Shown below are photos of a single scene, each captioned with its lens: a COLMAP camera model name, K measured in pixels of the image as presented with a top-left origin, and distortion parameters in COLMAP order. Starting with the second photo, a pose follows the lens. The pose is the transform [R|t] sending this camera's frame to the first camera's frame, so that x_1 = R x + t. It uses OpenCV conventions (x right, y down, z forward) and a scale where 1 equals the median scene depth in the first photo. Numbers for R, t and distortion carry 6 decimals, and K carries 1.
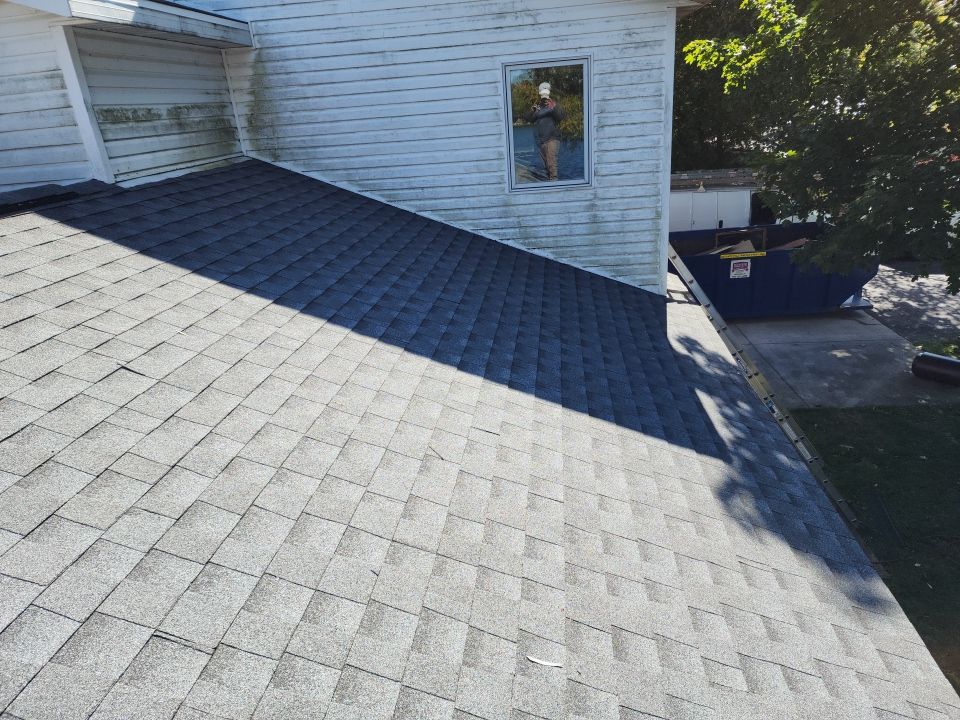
lens RADIAL K [[674.4, 0, 481.1], [0, 674.4, 364.1], [0, 0, 1]] dist [0.035509, -0.001136]
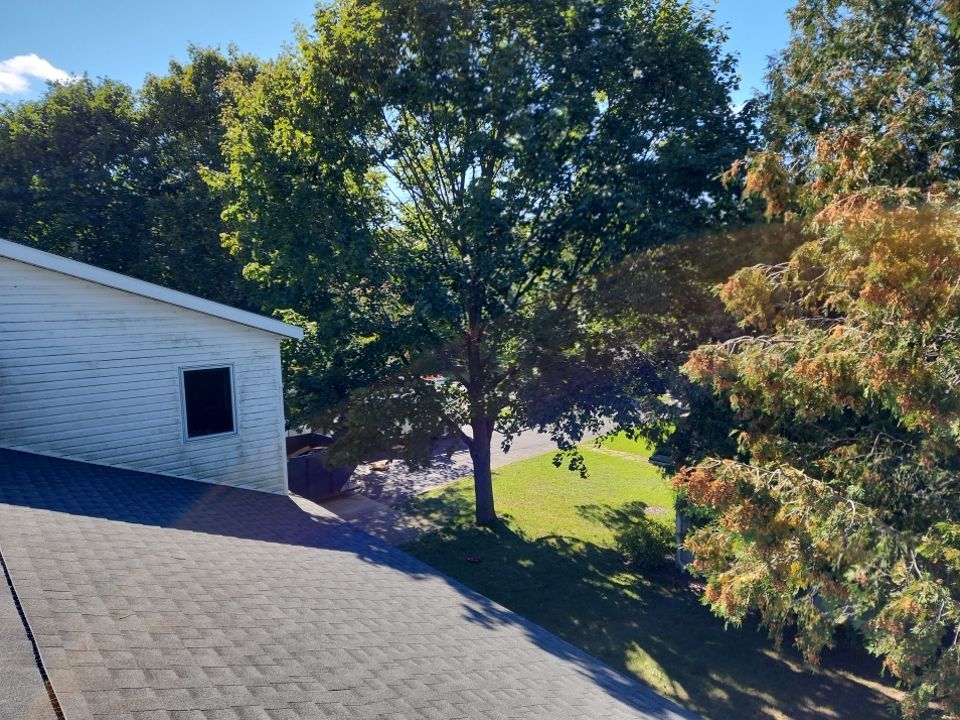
lens RADIAL K [[674.4, 0, 479.4], [0, 674.4, 360.4], [0, 0, 1]] dist [0.035509, -0.001136]
pose [[0.689984, -0.018938, 0.723577, -0.612327], [0.243694, 0.947376, -0.207584, 0.046826], [-0.681569, 0.319561, 0.658289, -0.524753]]
